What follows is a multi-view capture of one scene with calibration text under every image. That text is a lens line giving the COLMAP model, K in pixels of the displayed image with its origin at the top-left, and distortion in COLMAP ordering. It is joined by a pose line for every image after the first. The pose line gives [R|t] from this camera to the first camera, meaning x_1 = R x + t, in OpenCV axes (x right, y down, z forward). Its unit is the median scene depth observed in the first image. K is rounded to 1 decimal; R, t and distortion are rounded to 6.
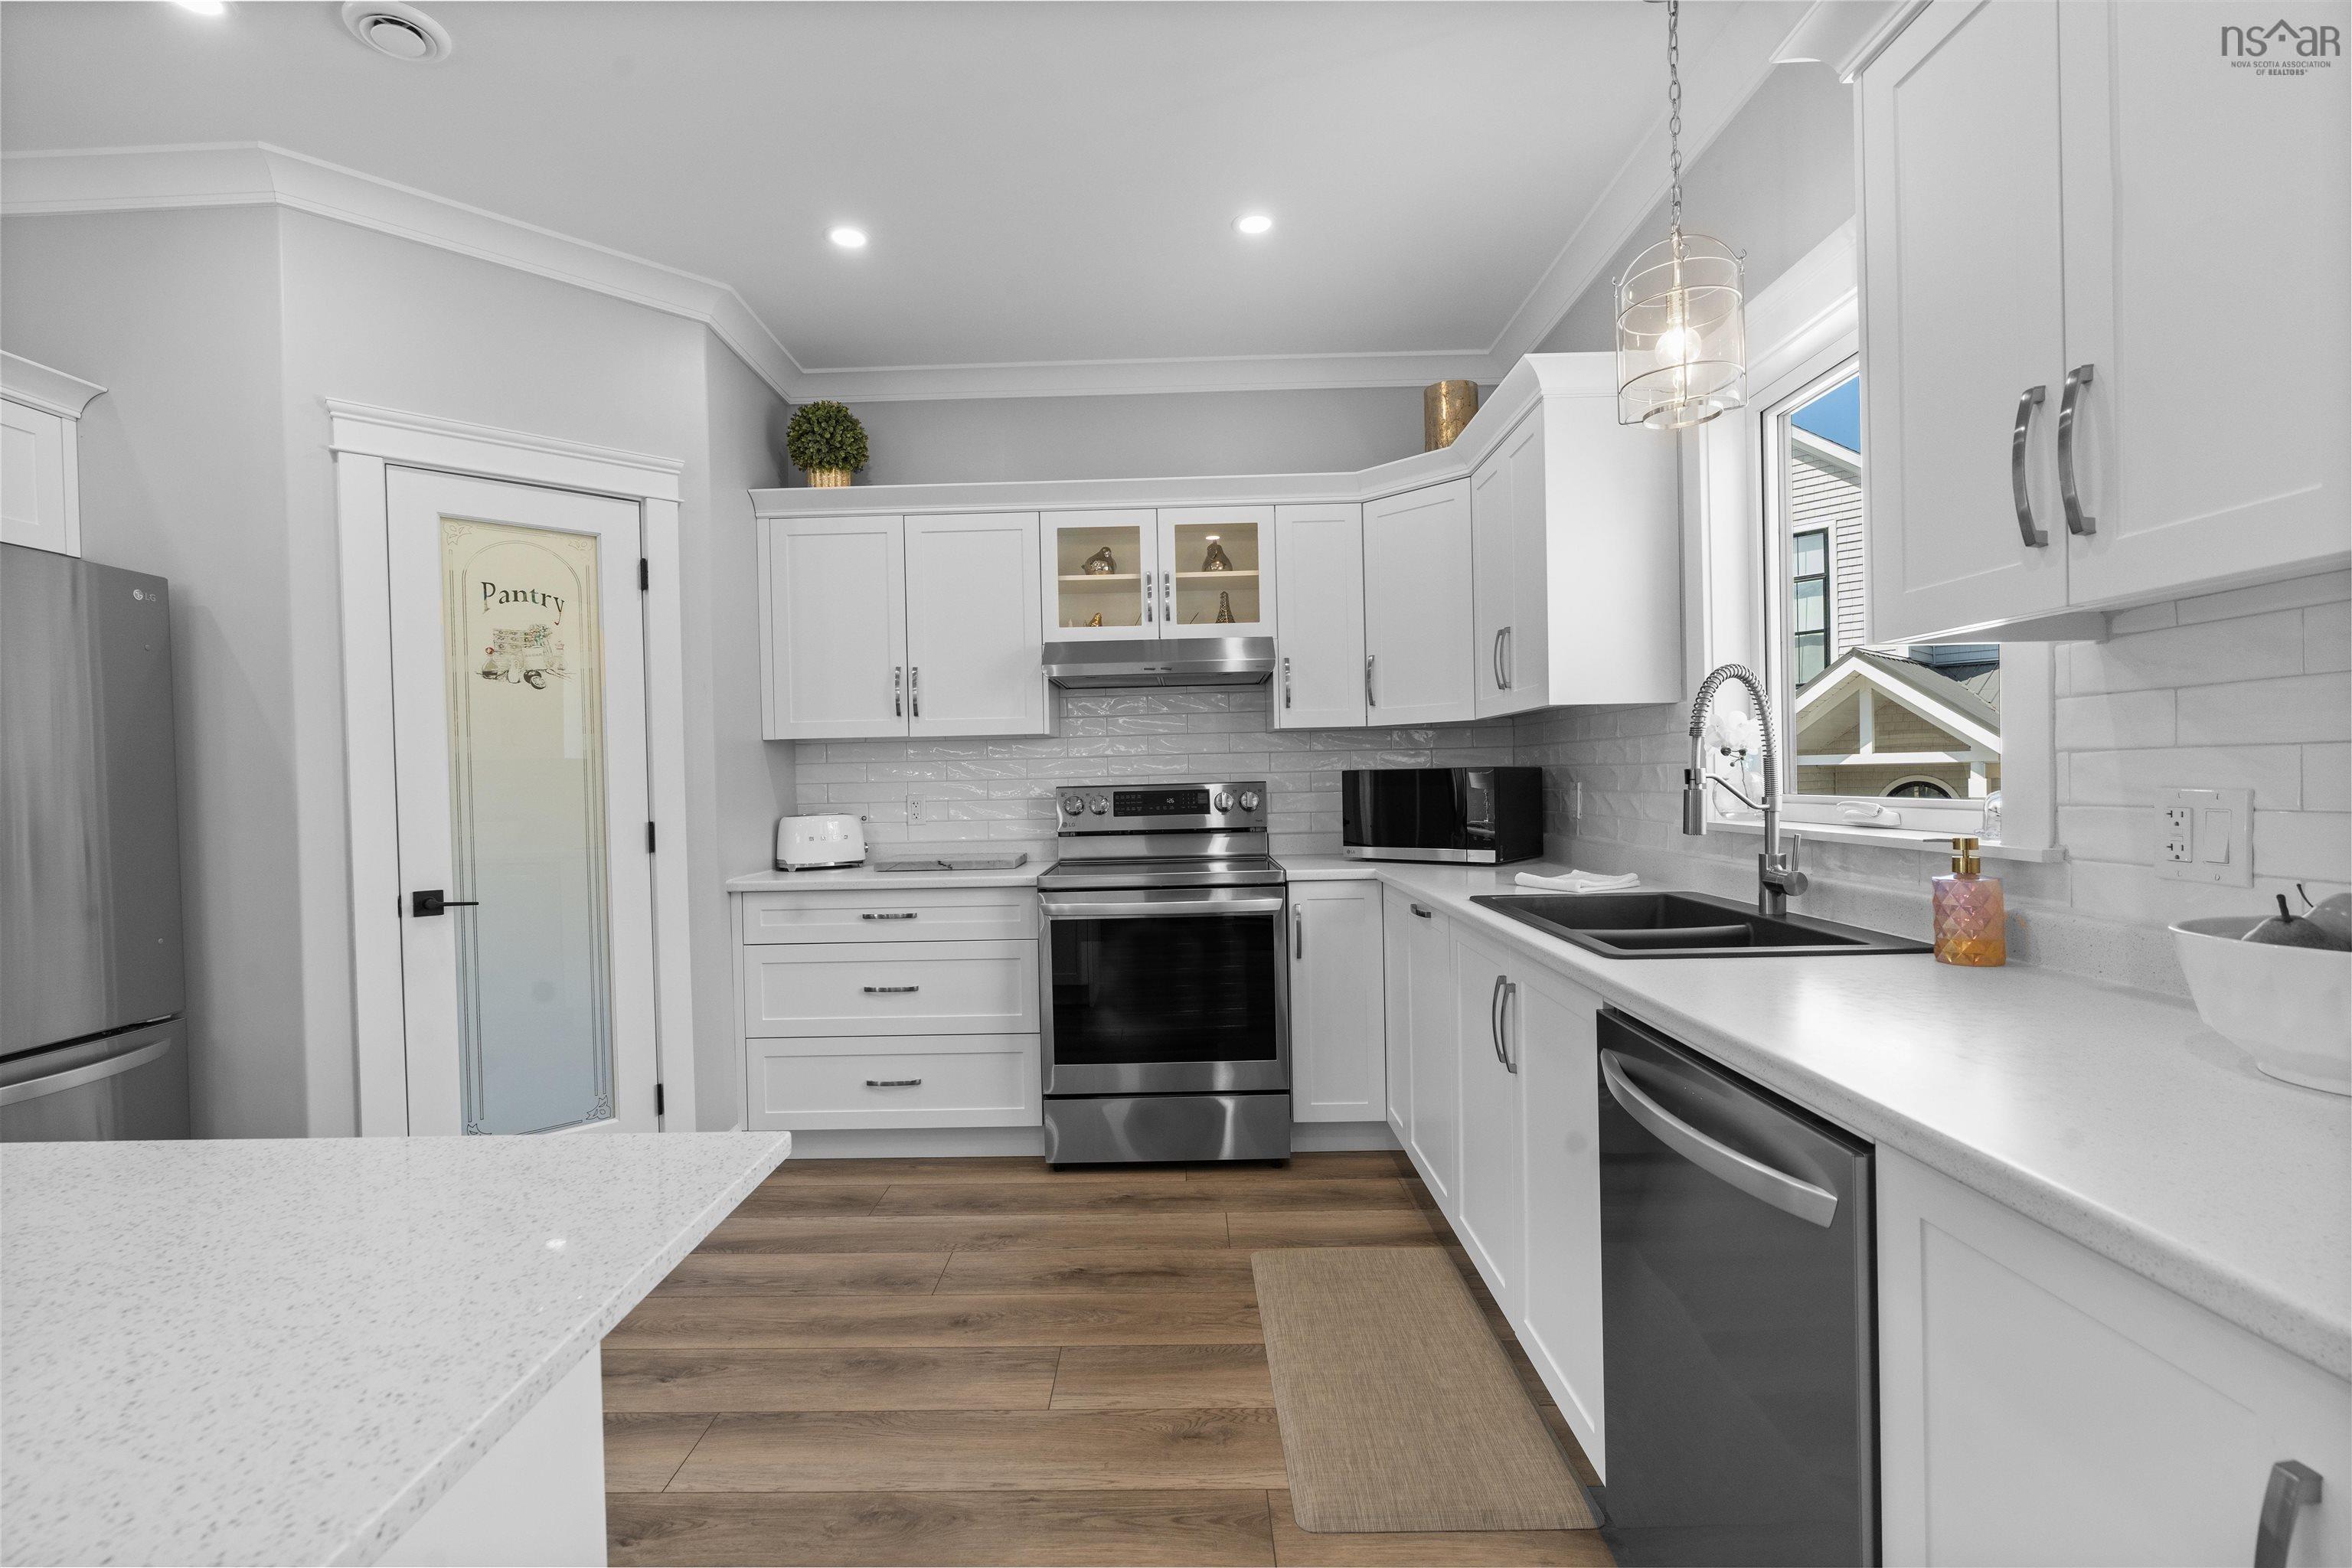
lens RADIAL K [[1051.1, 0, 1156.9], [0, 1051.1, 789.0], [0, 0, 1]] dist [-0.012250, 0.004397]
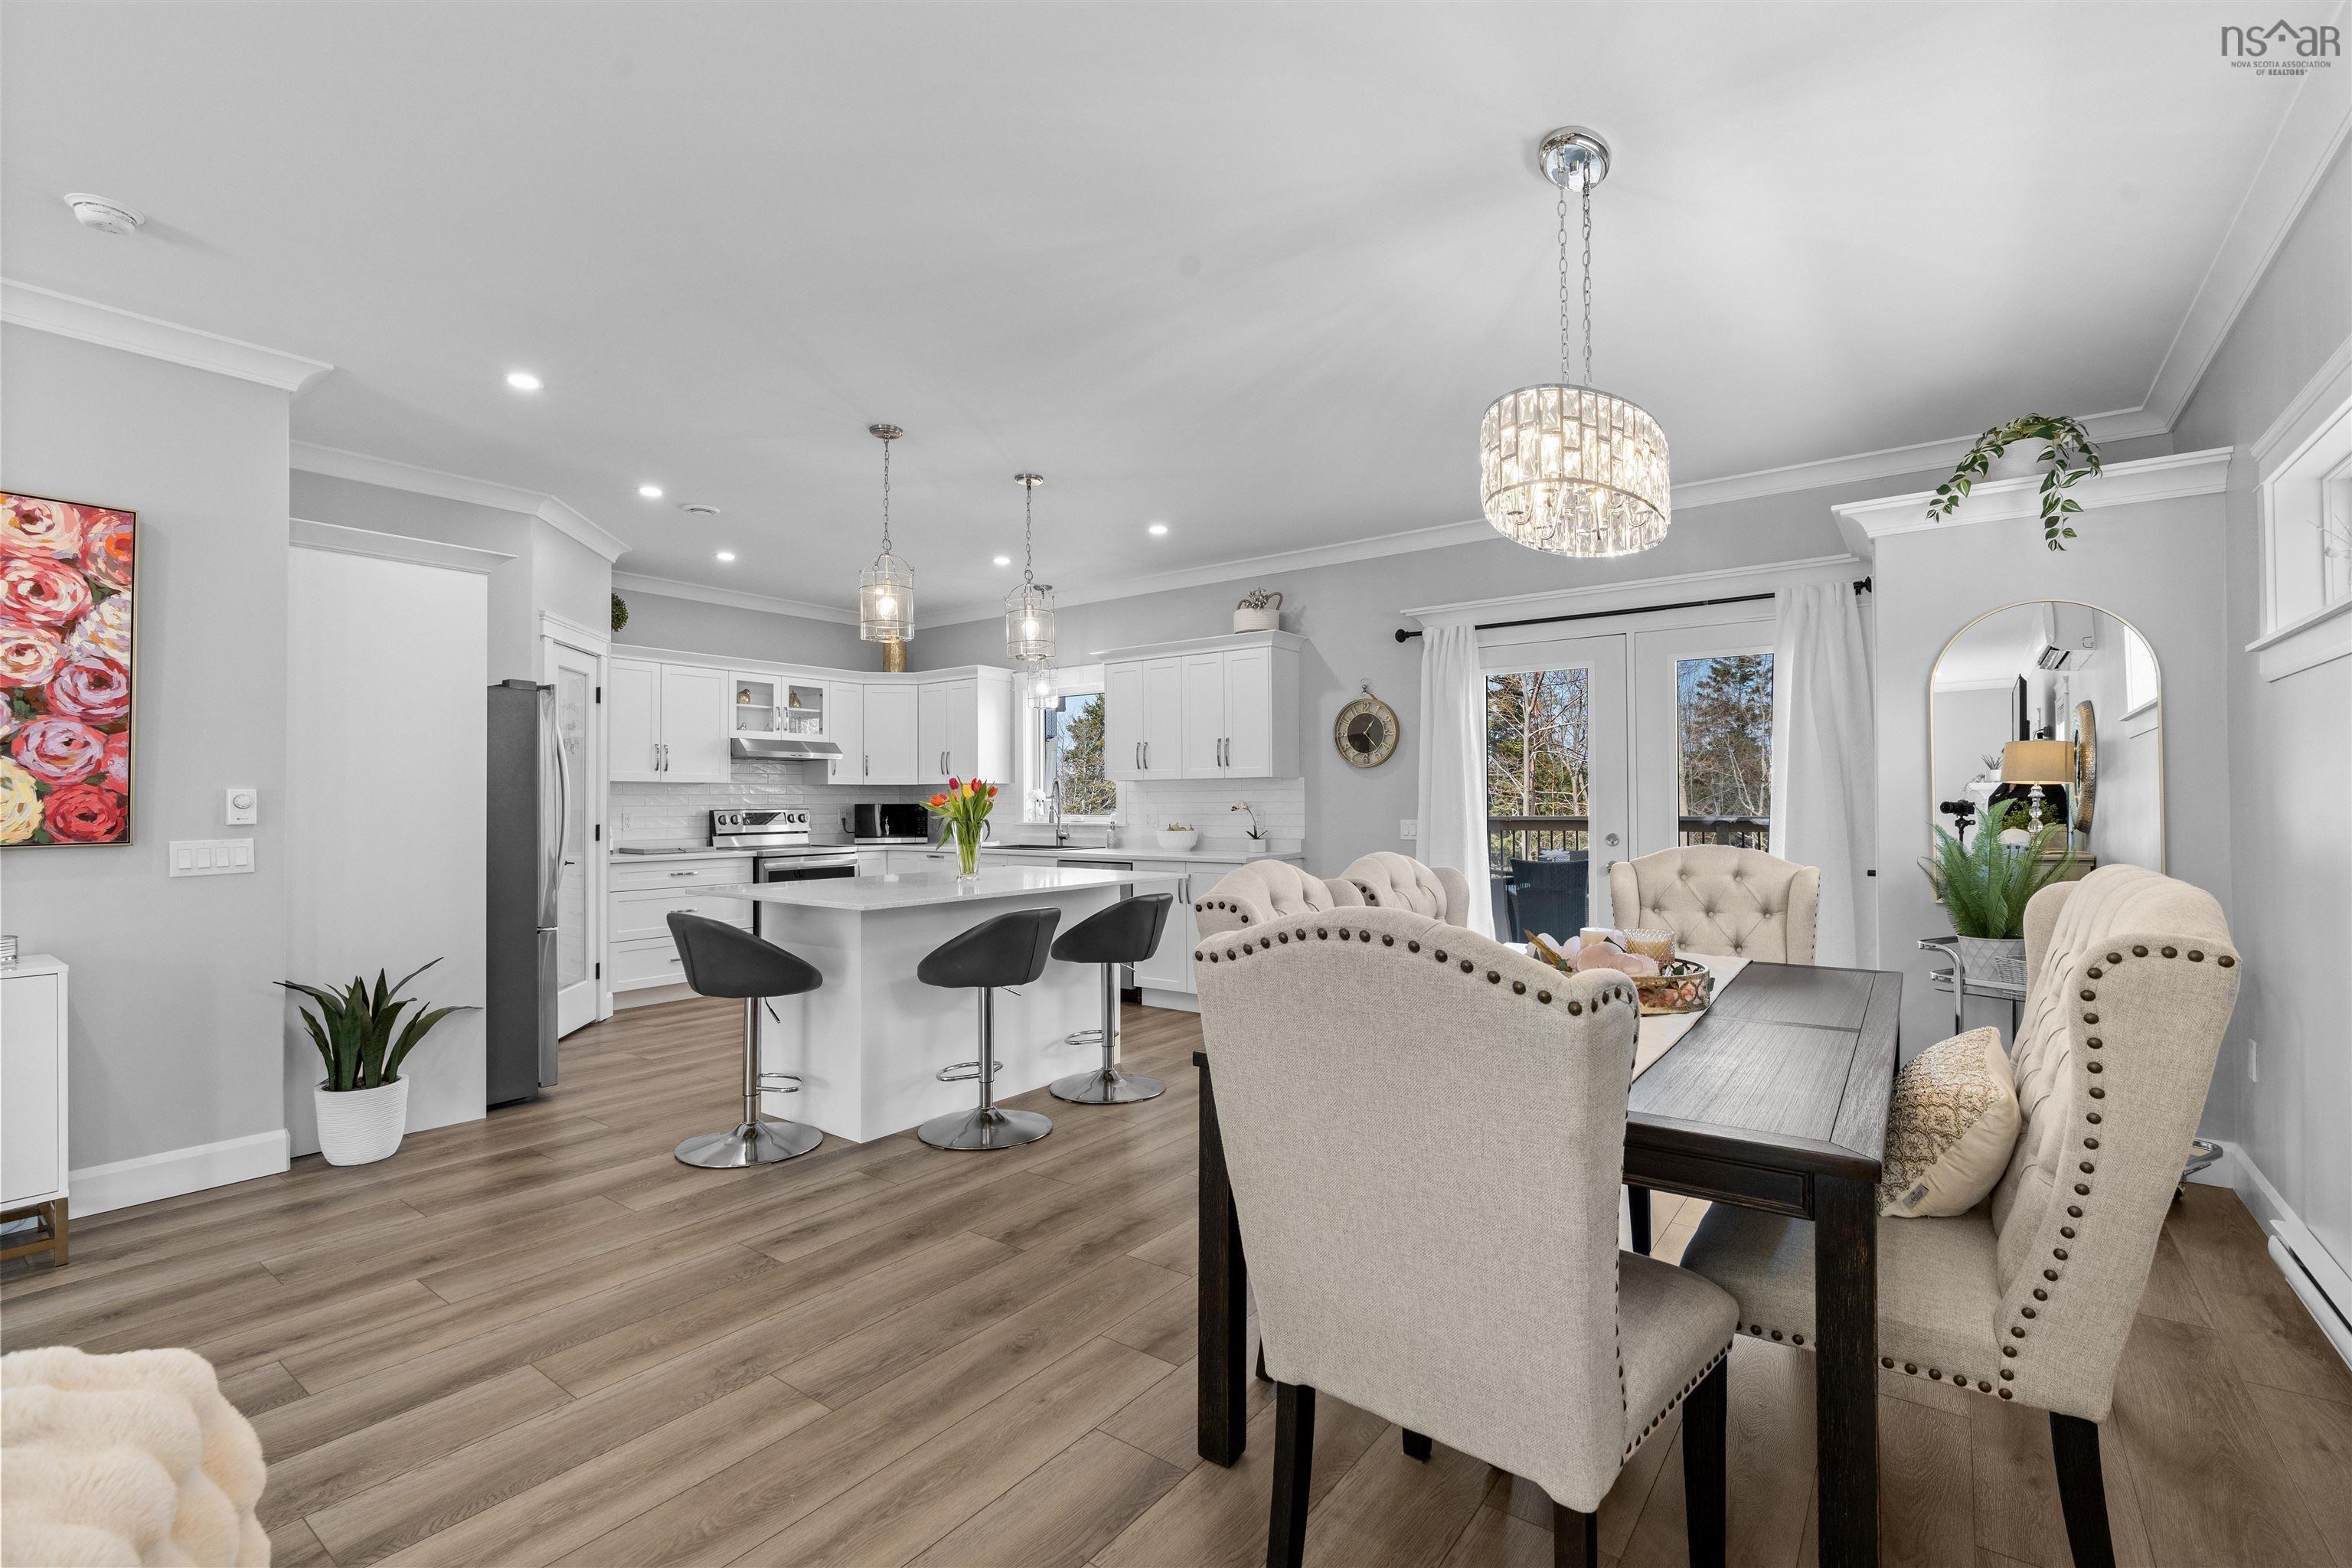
lens RADIAL K [[1051.1, 0, 1160.0], [0, 1051.1, 789.1], [0, 0, 1]] dist [-0.012250, 0.004397]
pose [[0.588801, 0.030410, 0.807706, -1.428557], [0.000528, 0.999277, -0.038008, 0.040617], [-0.808278, 0.022805, 0.588359, -0.952799]]
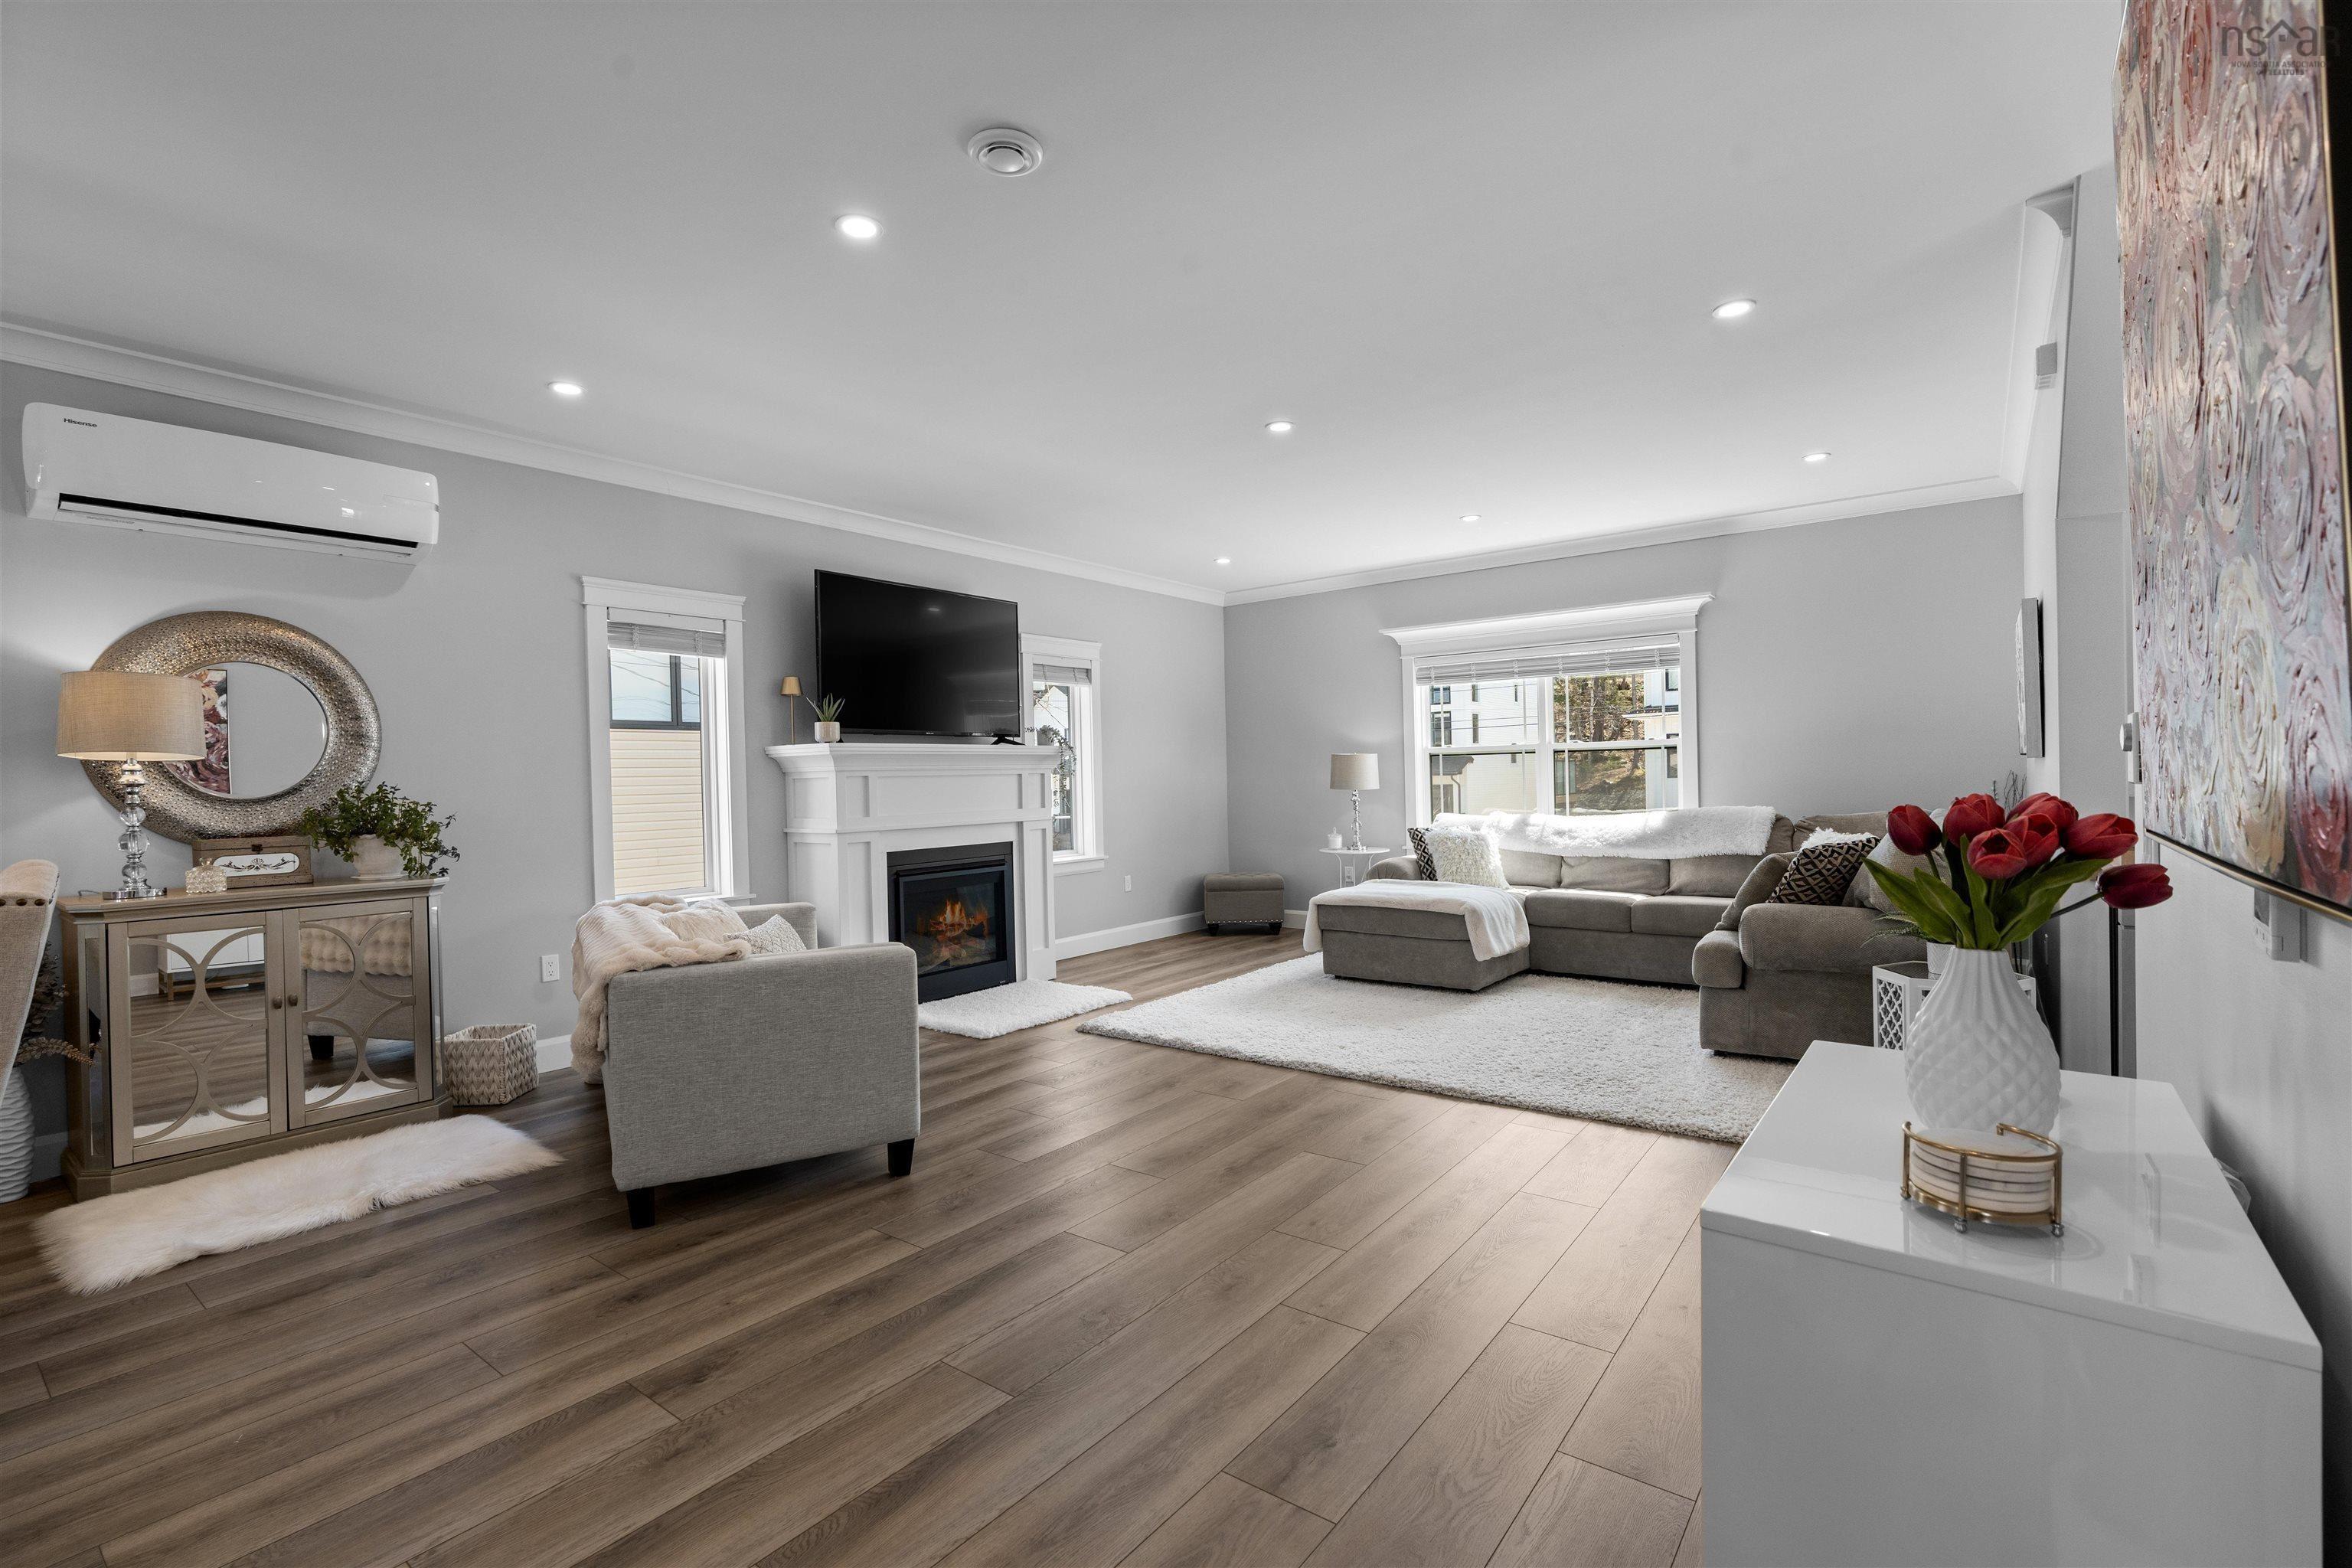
lens RADIAL K [[1051.1, 0, 1156.8], [0, 1051.1, 788.3], [0, 0, 1]] dist [-0.012250, 0.004397]
pose [[-0.599176, 0.043241, -0.799449, -0.899397], [0.027675, 0.999062, 0.033296, 0.015181], [0.800139, -0.002174, -0.599811, 0.419428]]
